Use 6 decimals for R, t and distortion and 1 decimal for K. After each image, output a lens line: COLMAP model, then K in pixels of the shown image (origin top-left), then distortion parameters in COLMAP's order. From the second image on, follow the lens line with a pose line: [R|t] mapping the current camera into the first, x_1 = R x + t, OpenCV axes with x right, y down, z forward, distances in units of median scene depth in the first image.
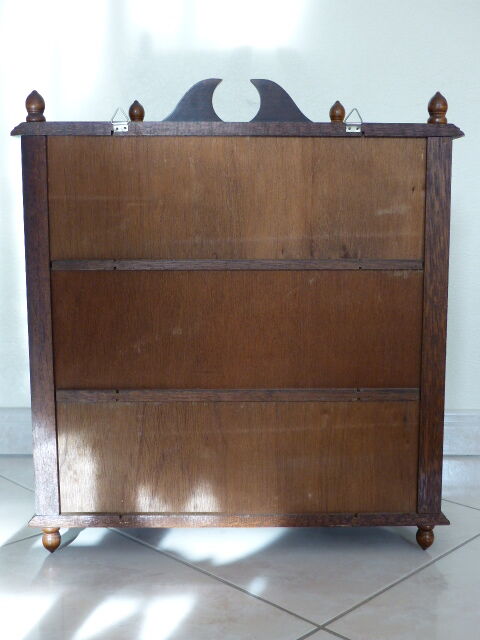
lens RADIAL K [[774.5, 0, 243.5], [0, 774.5, 322.4], [0, 0, 1]] dist [-0.048136, 0.000000]
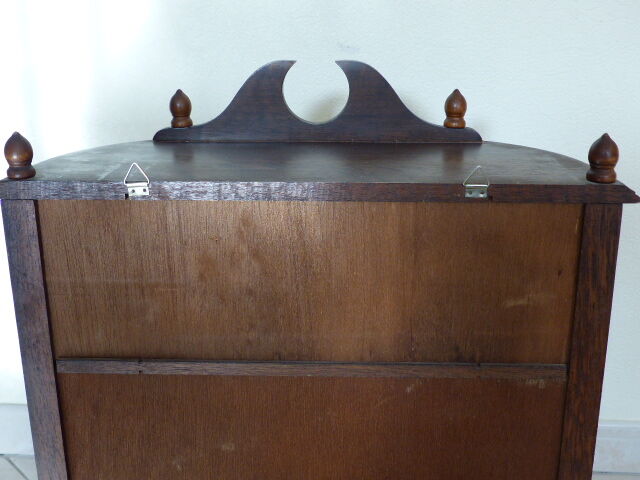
lens RADIAL K [[774.5, 0, 315.9], [0, 774.5, 237.6], [0, 0, 1]] dist [-0.048136, 0.000000]
pose [[0.998344, 0.012032, -0.056262, 0.039262], [-0.002835, 0.986988, 0.160771, -0.313762], [0.057465, -0.160345, 0.985387, 0.307352]]
